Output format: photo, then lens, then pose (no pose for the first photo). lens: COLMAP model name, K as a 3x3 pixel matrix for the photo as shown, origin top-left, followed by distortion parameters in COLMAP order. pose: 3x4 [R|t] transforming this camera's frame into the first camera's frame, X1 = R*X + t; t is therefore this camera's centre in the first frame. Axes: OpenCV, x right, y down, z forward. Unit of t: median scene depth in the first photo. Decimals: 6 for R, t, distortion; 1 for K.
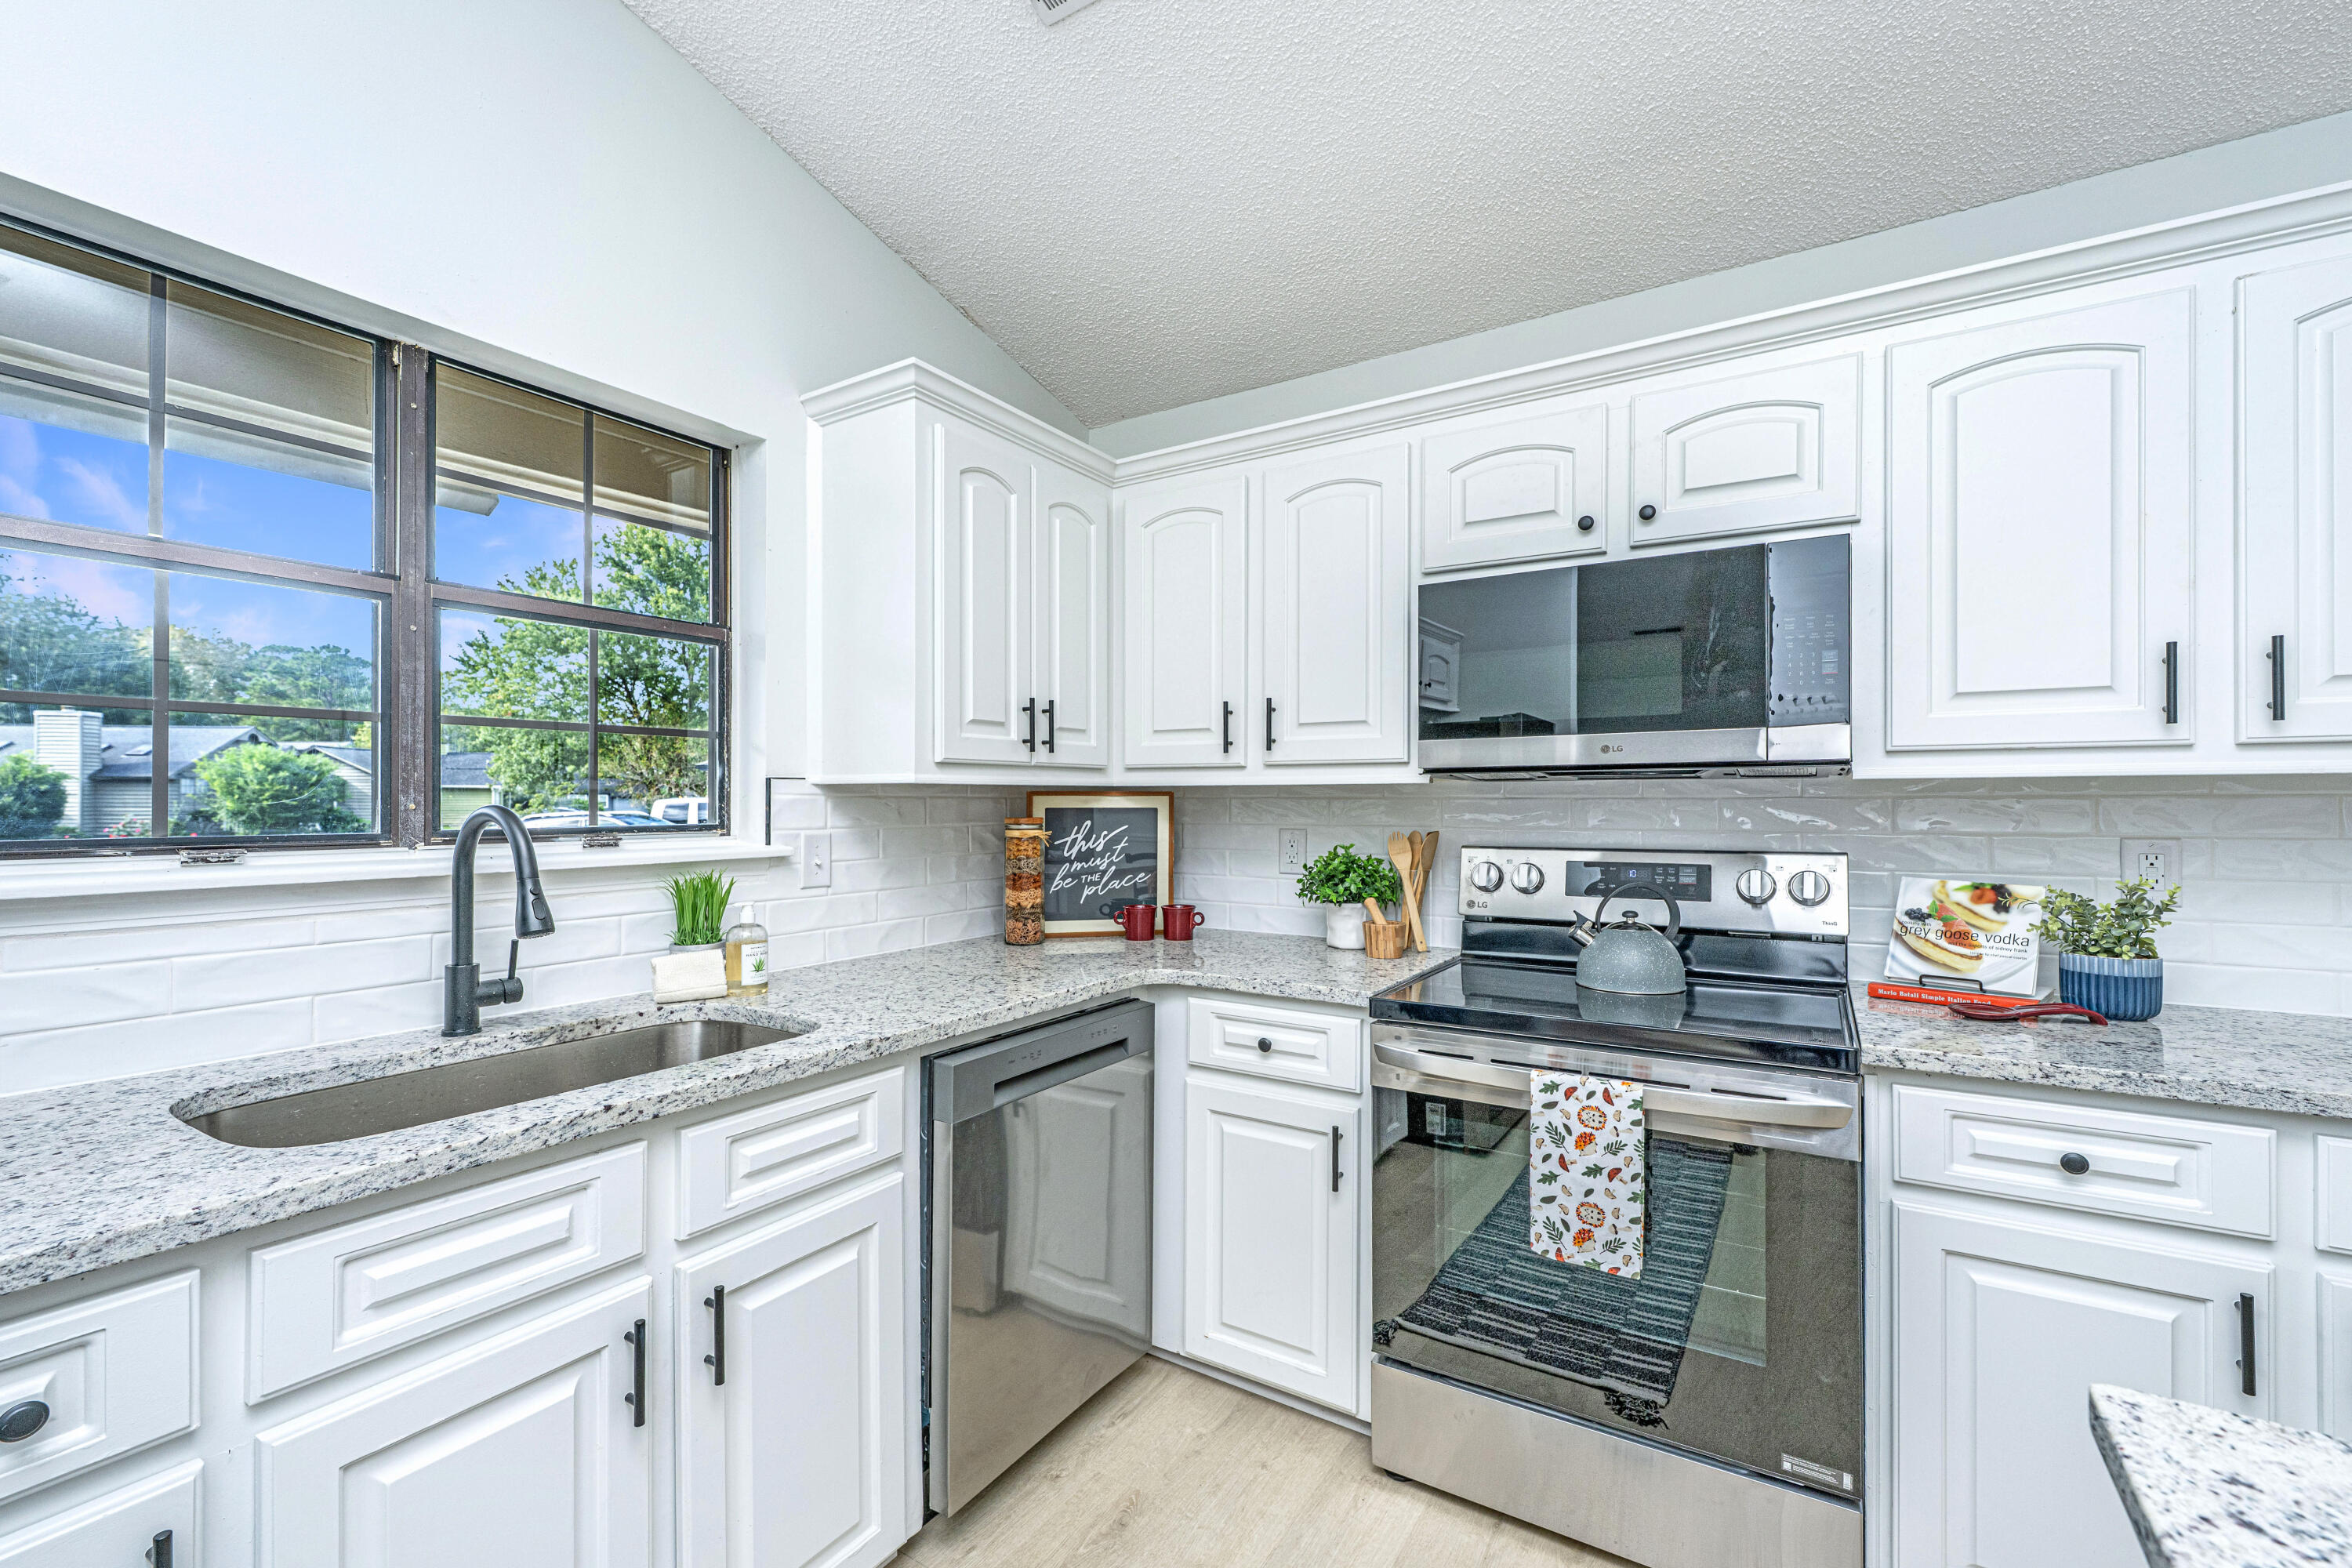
lens RADIAL K [[950.7, 0, 1168.6], [0, 950.7, 790.7], [0, 0, 1]] dist [0.000684, 0.000036]
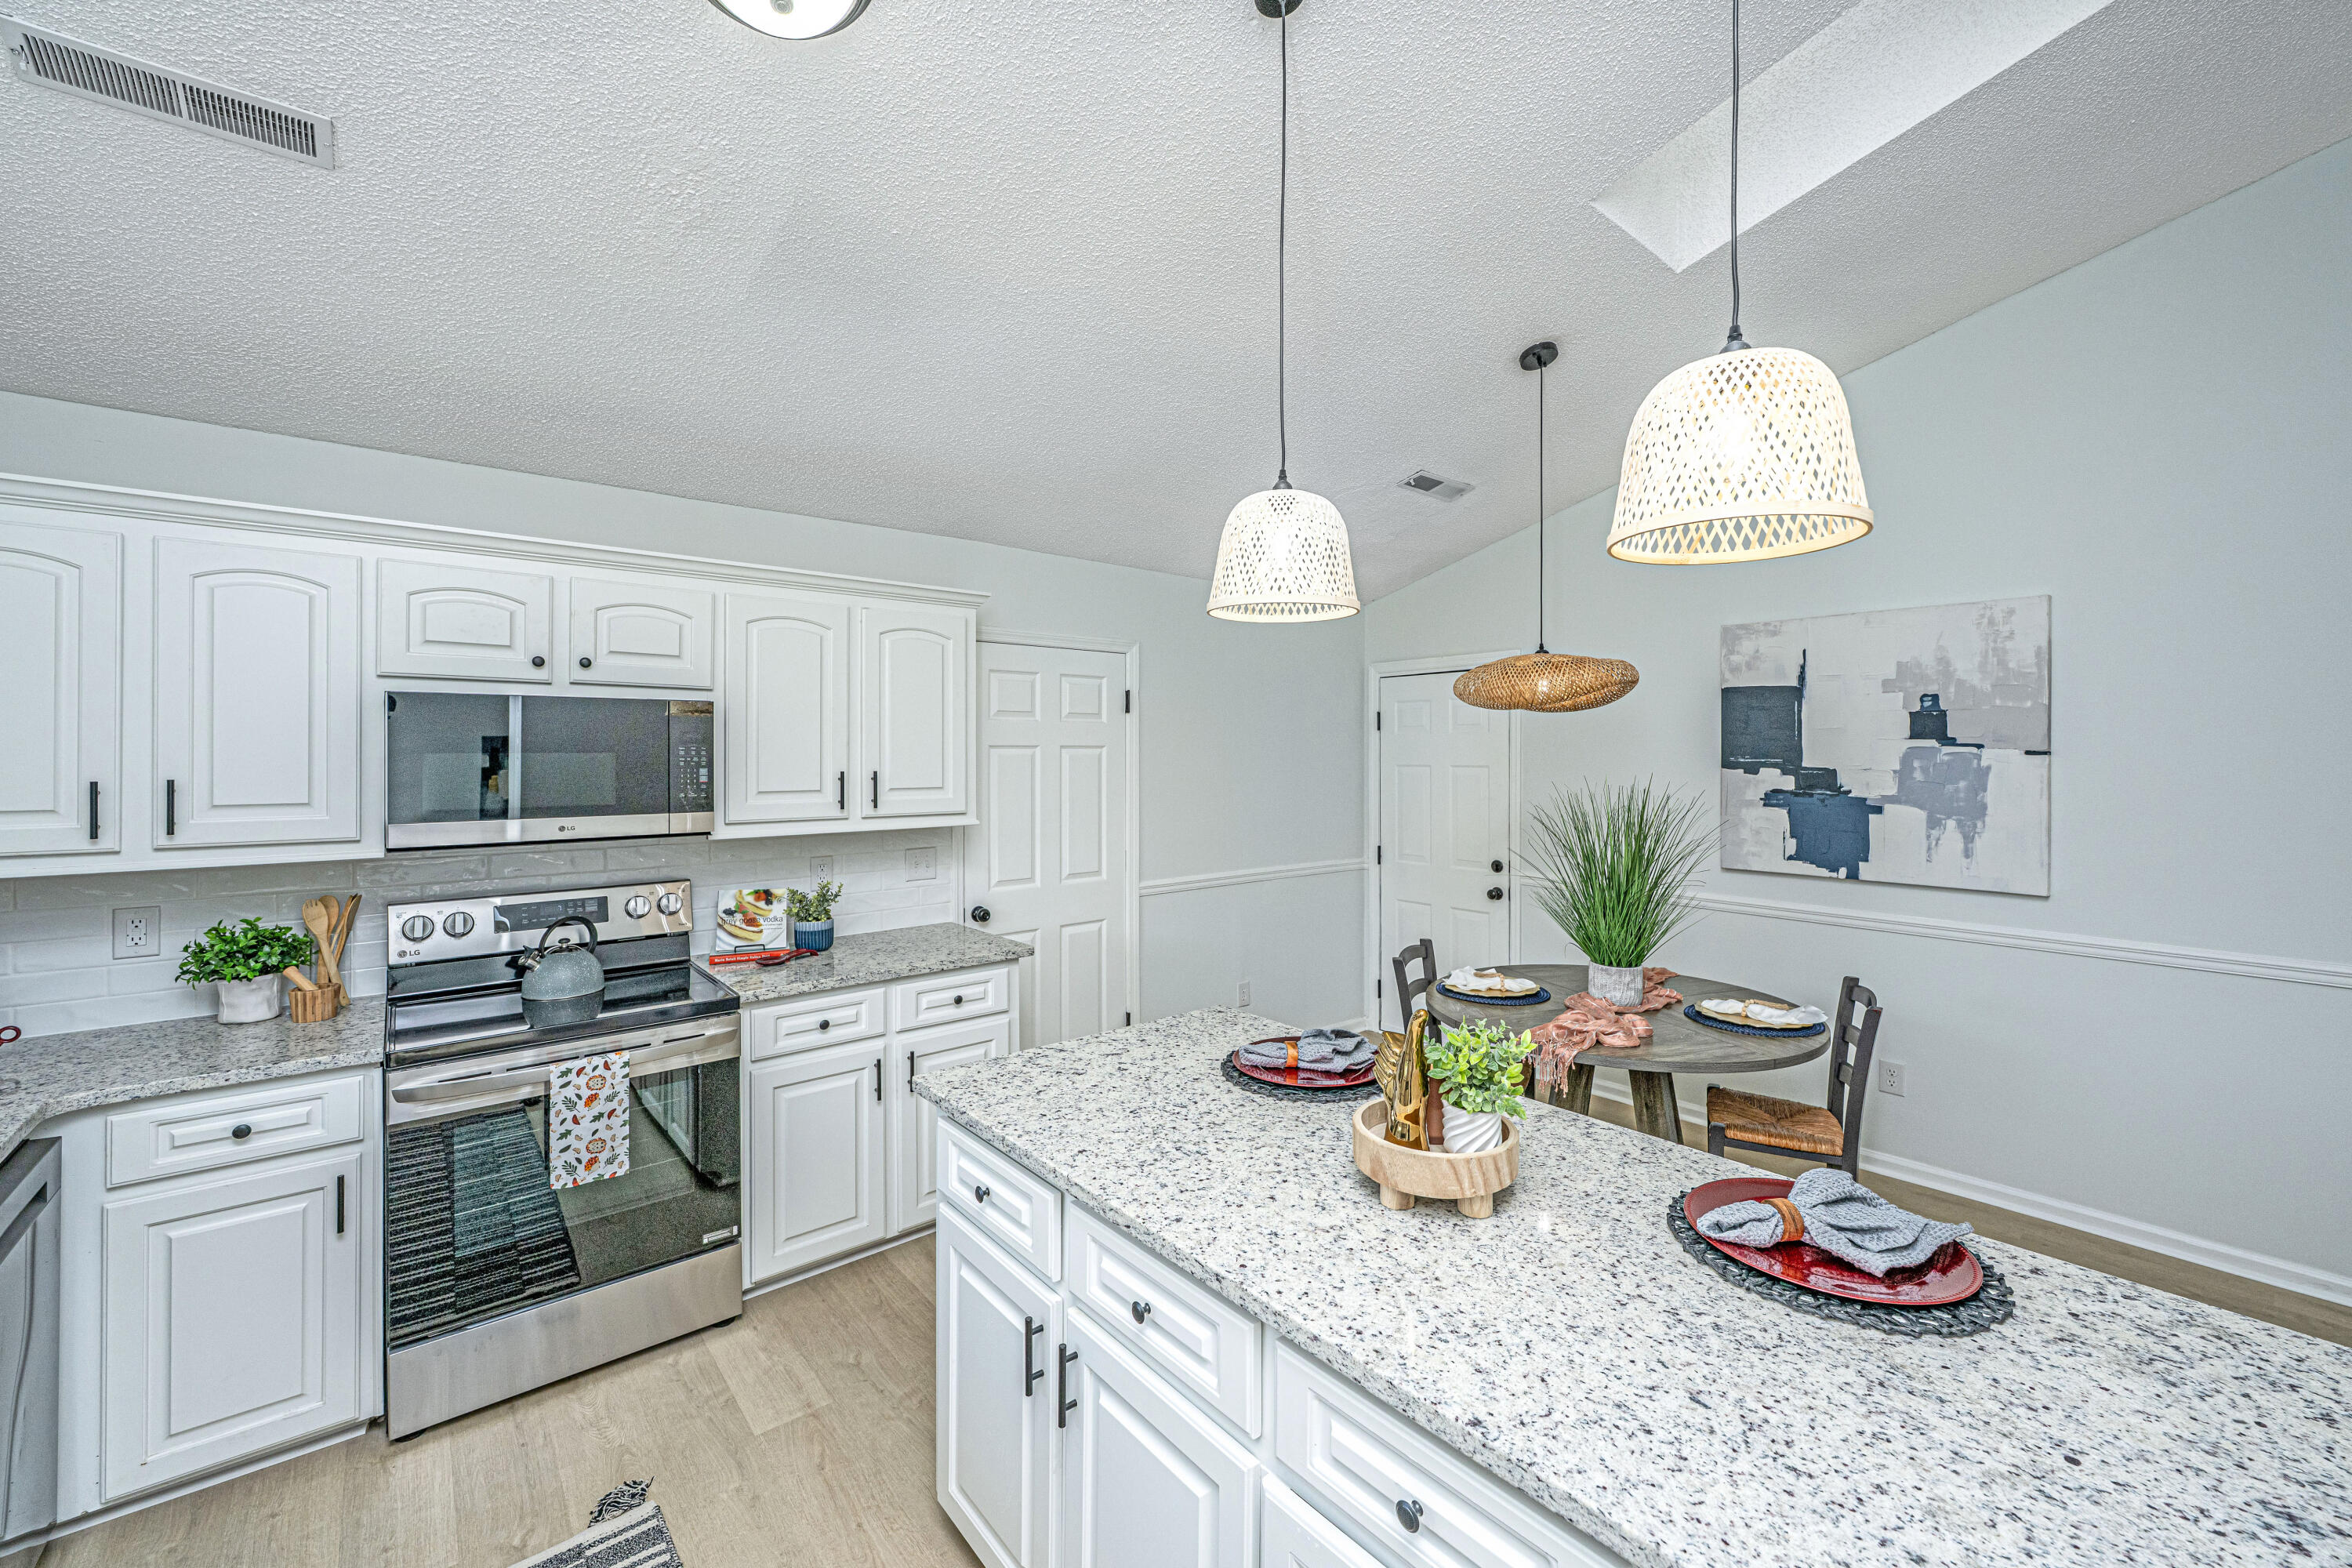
lens RADIAL K [[950.7, 0, 1170.8], [0, 950.7, 753.4], [0, 0, 1]] dist [0.000684, 0.000036]
pose [[0.326969, -0.002001, 0.945033, -0.528045], [-0.009480, 0.999941, 0.005397, -0.157364], [-0.944988, -0.010723, 0.326930, -0.289989]]
